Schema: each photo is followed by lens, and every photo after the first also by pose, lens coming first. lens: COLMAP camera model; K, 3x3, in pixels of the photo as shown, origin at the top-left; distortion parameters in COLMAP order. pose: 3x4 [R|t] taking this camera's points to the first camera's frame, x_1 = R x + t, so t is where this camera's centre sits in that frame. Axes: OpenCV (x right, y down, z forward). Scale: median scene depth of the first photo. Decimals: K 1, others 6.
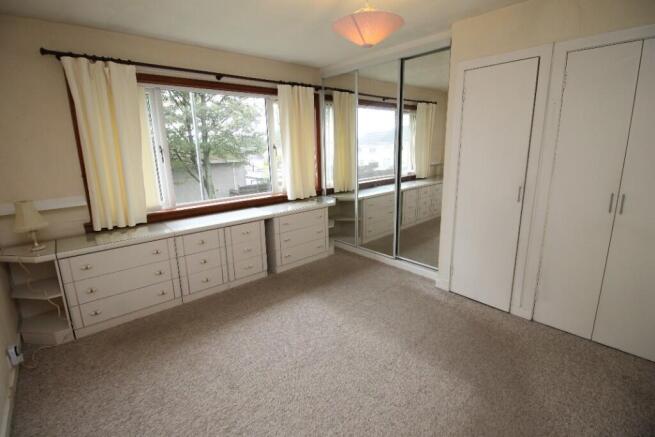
lens RADIAL K [[304.8, 0, 327.8], [0, 304.8, 212.7], [0, 0, 1]] dist [-0.000363, -0.014618]
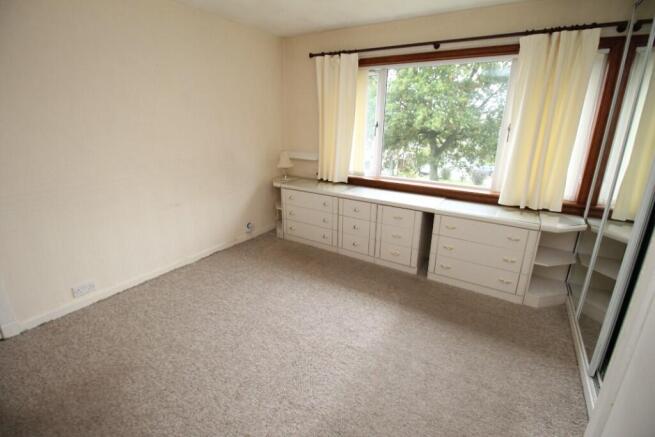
lens RADIAL K [[304.8, 0, 327.8], [0, 304.8, 212.7], [0, 0, 1]] dist [-0.000363, -0.014618]
pose [[0.278402, 0.300052, -0.912393, 0.571546], [-0.232904, 0.942688, 0.238948, -0.134003], [0.931798, 0.145976, 0.332329, 0.525979]]
